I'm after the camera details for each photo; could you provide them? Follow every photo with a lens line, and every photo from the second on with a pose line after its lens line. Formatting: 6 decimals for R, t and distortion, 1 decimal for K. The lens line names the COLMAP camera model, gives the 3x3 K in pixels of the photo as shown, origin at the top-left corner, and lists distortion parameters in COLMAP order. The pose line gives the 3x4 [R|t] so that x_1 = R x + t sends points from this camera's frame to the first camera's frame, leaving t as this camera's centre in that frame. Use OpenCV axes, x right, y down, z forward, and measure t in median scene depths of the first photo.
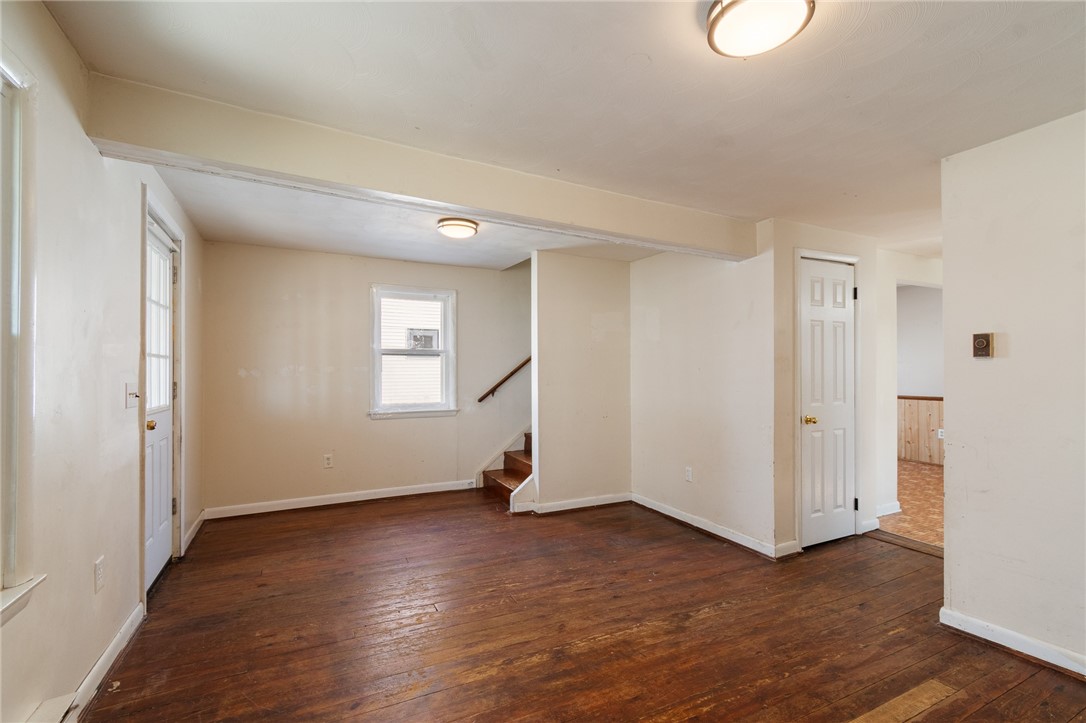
lens RADIAL K [[474.3, 0, 548.6], [0, 474.3, 371.5], [0, 0, 1]] dist [0.006498, -0.000175]
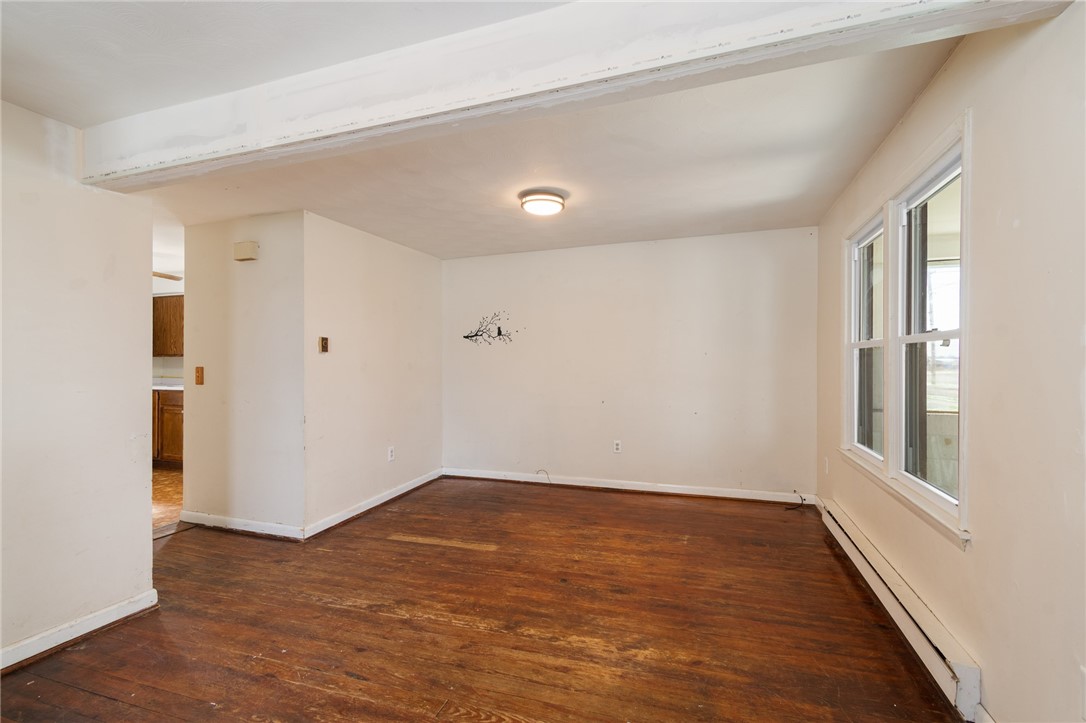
lens RADIAL K [[474.3, 0, 549.3], [0, 474.3, 363.0], [0, 0, 1]] dist [0.006498, -0.000175]
pose [[-0.690219, 0.002893, 0.723595, -0.764680], [0.000377, 0.999993, -0.003639, 0.012602], [-0.723600, -0.002239, -0.690216, 1.589004]]
